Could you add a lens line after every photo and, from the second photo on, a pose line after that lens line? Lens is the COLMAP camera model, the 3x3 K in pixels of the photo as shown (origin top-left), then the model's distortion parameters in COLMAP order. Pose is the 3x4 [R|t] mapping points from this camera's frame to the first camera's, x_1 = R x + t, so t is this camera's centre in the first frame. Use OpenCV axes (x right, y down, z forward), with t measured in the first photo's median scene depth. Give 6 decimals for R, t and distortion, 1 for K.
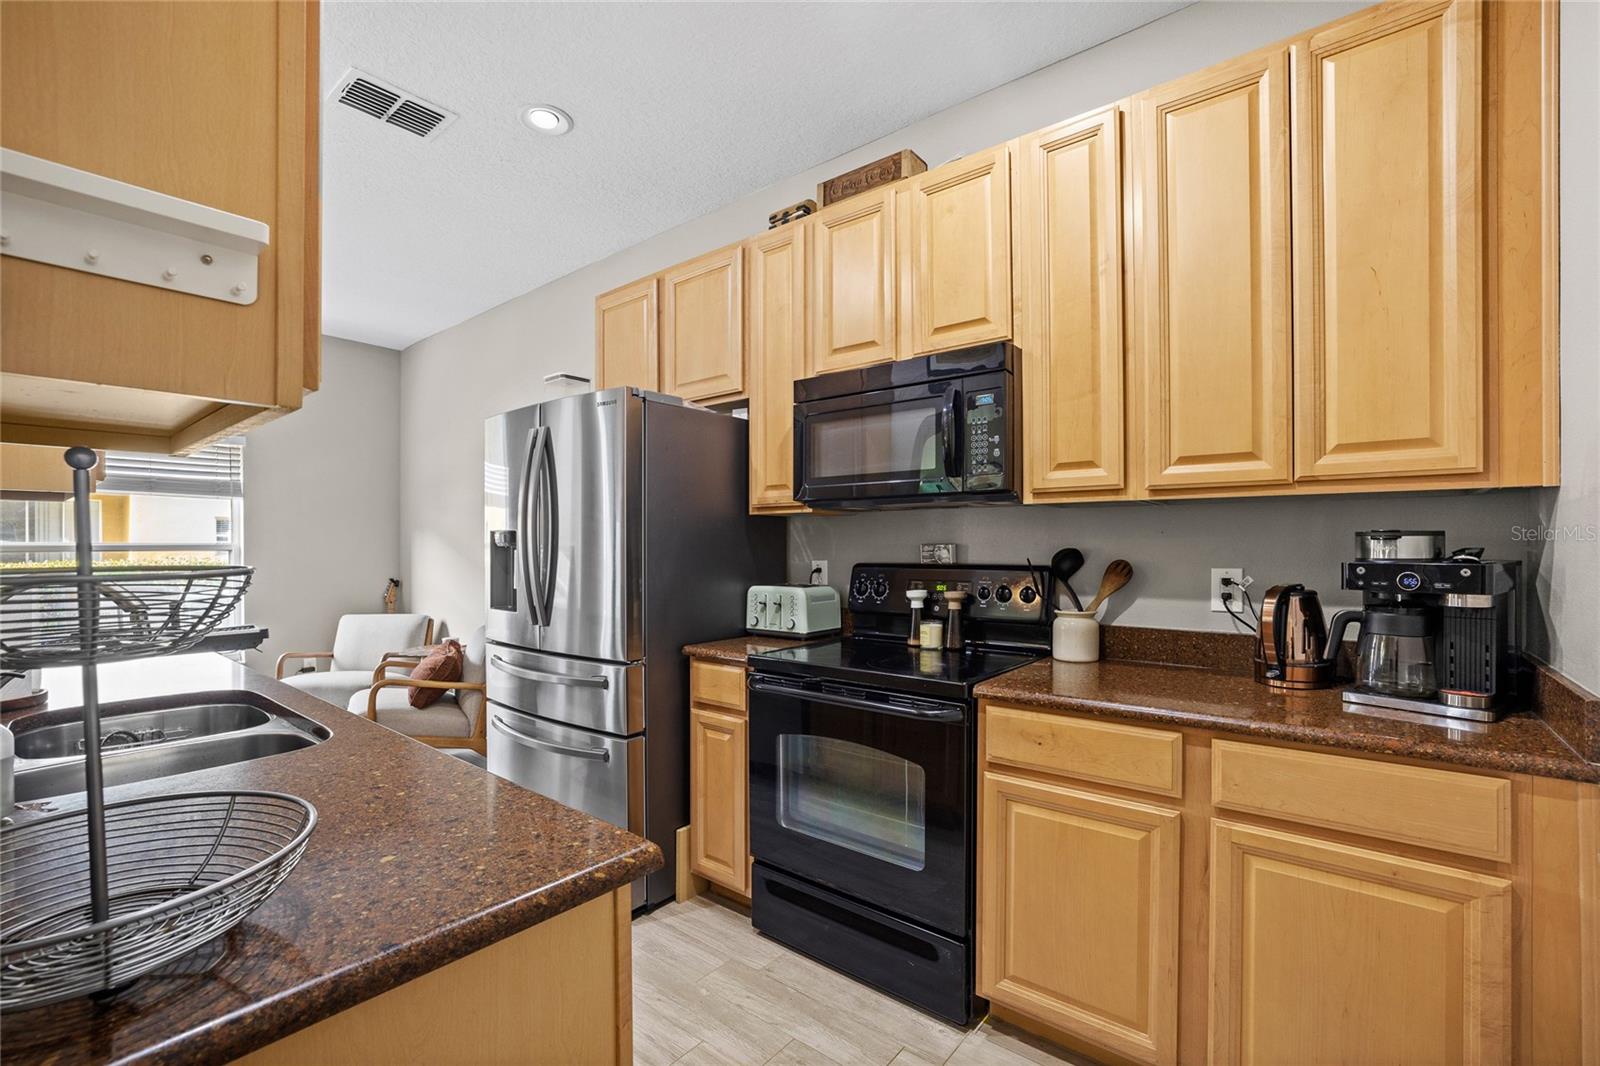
lens RADIAL K [[688.8, 0, 796.6], [0, 688.8, 545.9], [0, 0, 1]] dist [0.001851, 0.000595]
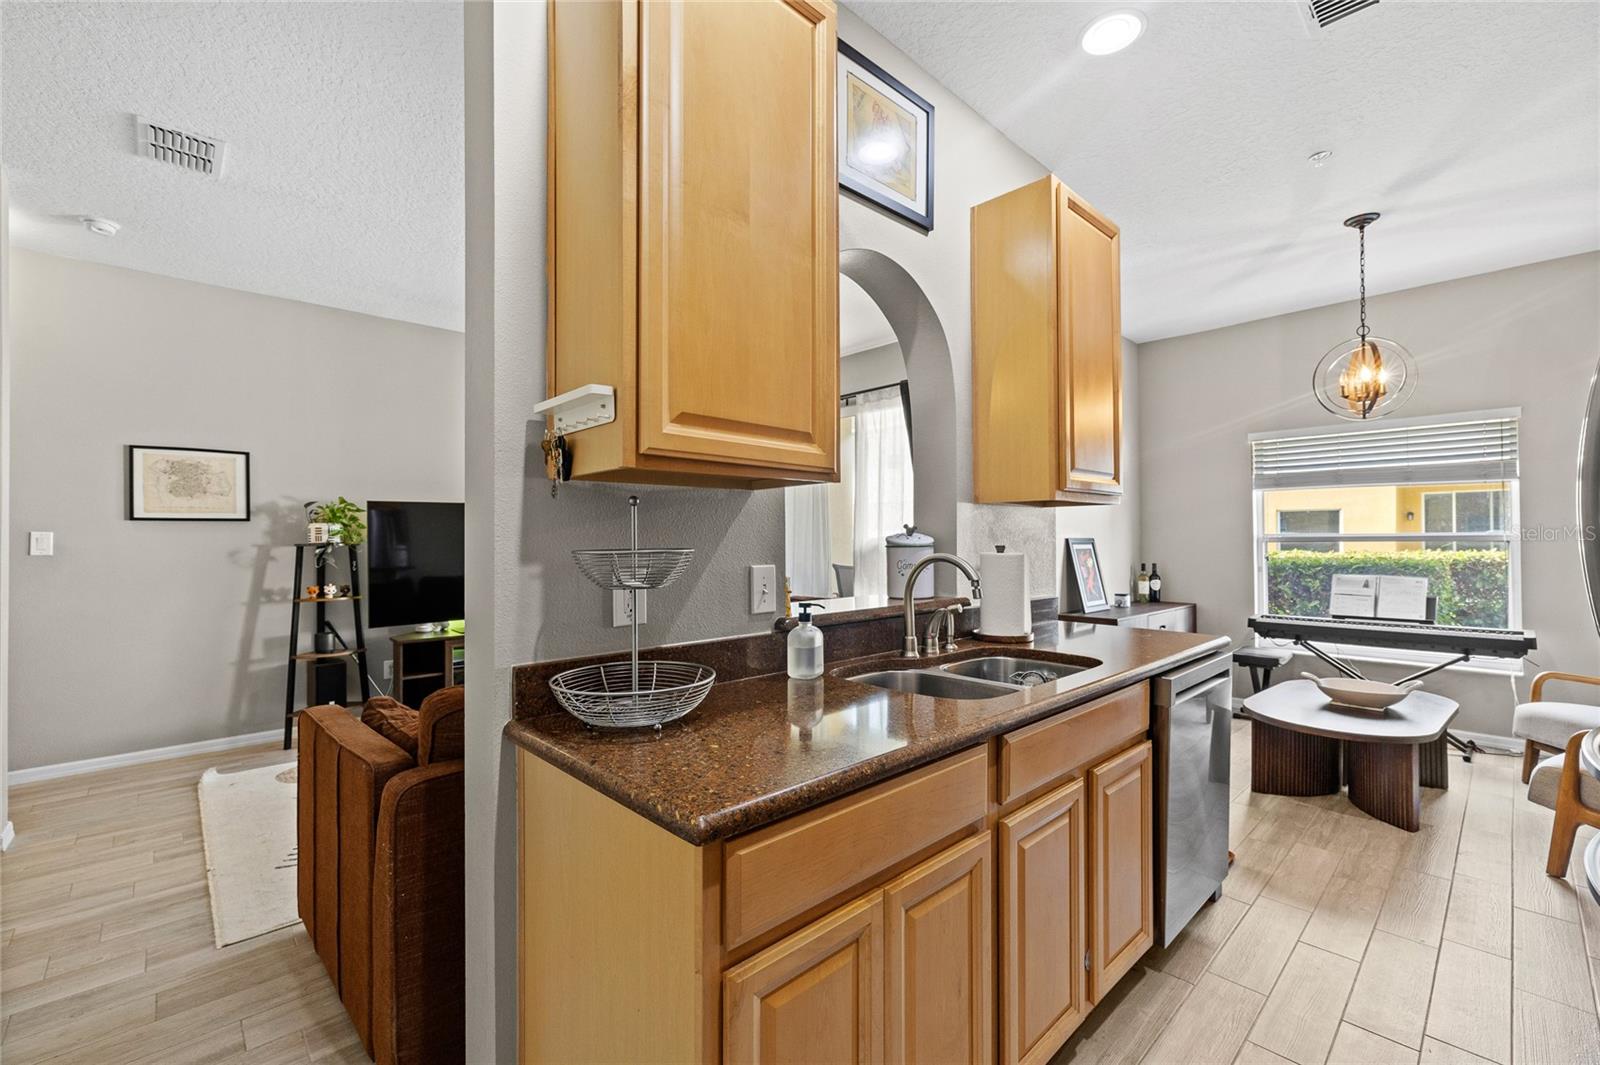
lens RADIAL K [[688.8, 0, 789.8], [0, 688.8, 535.0], [0, 0, 1]] dist [0.001851, 0.000595]
pose [[-0.128435, -0.003938, -0.991710, 0.243253], [0.002742, 0.999987, -0.004326, -0.000033], [0.991714, -0.003274, -0.128422, 0.376692]]
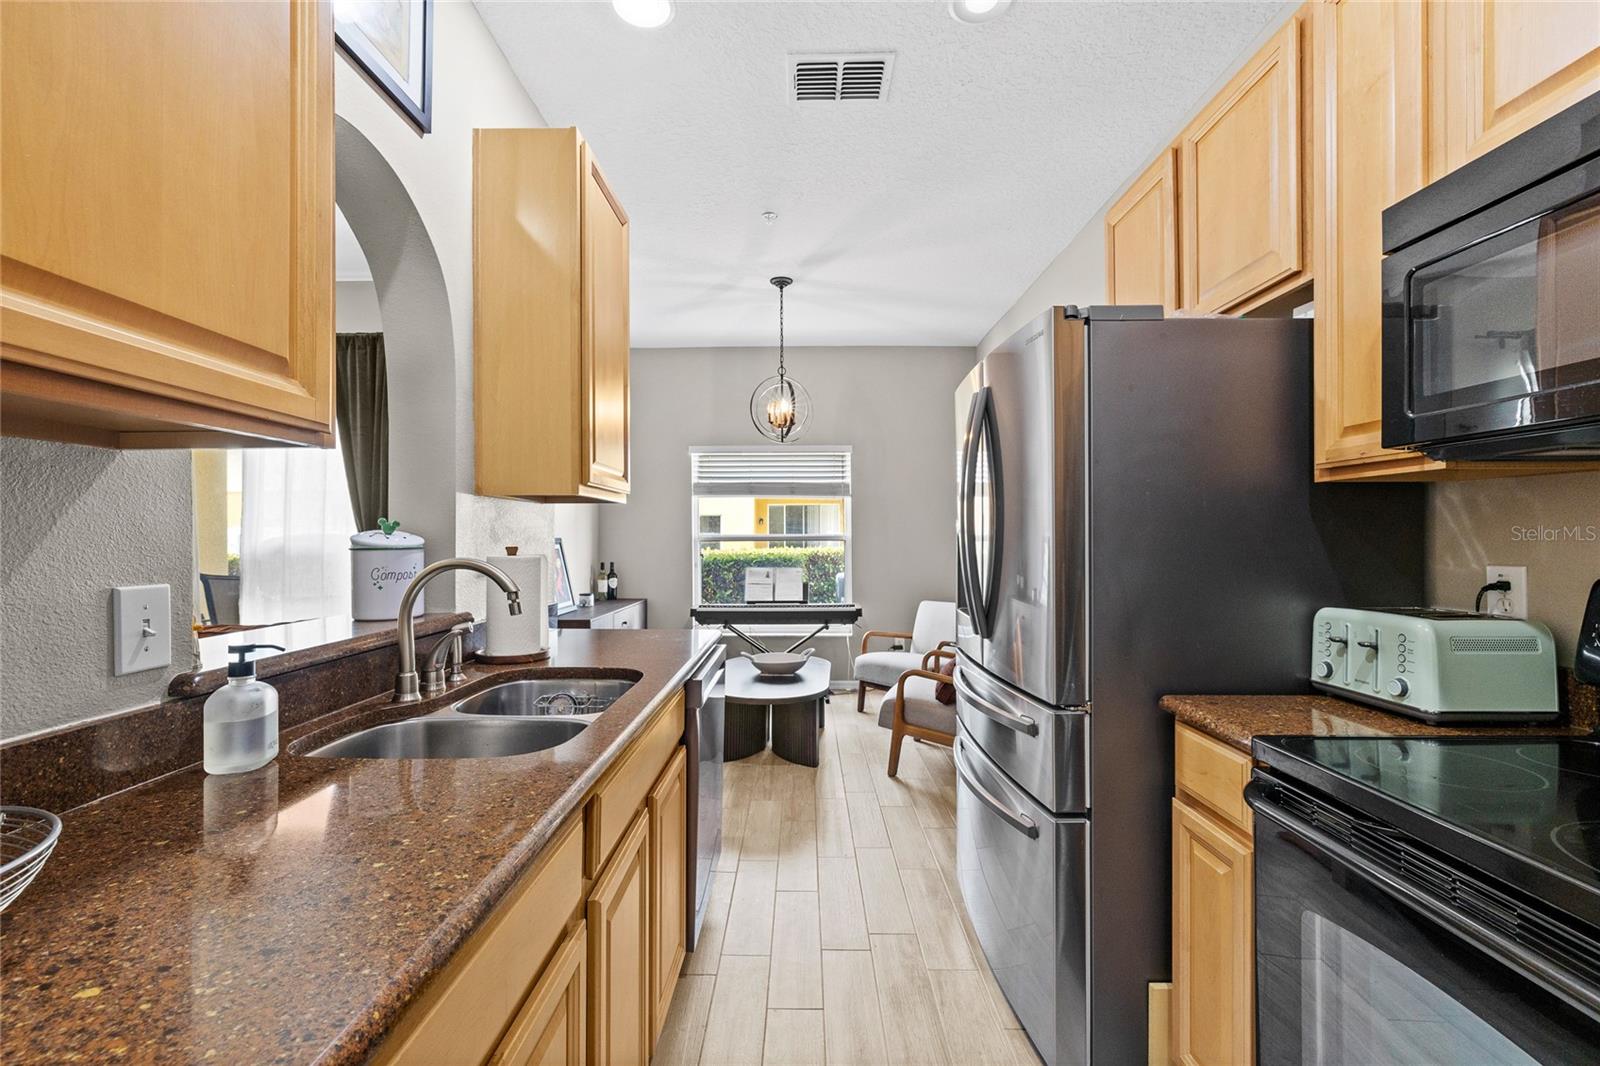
lens RADIAL K [[688.8, 0, 800.9], [0, 688.8, 534.4], [0, 0, 1]] dist [0.001851, 0.000595]
pose [[0.629701, -0.002644, -0.776833, 0.107414], [-0.000144, 0.999994, -0.003521, -0.000142], [0.776837, 0.002329, 0.629697, 0.310053]]
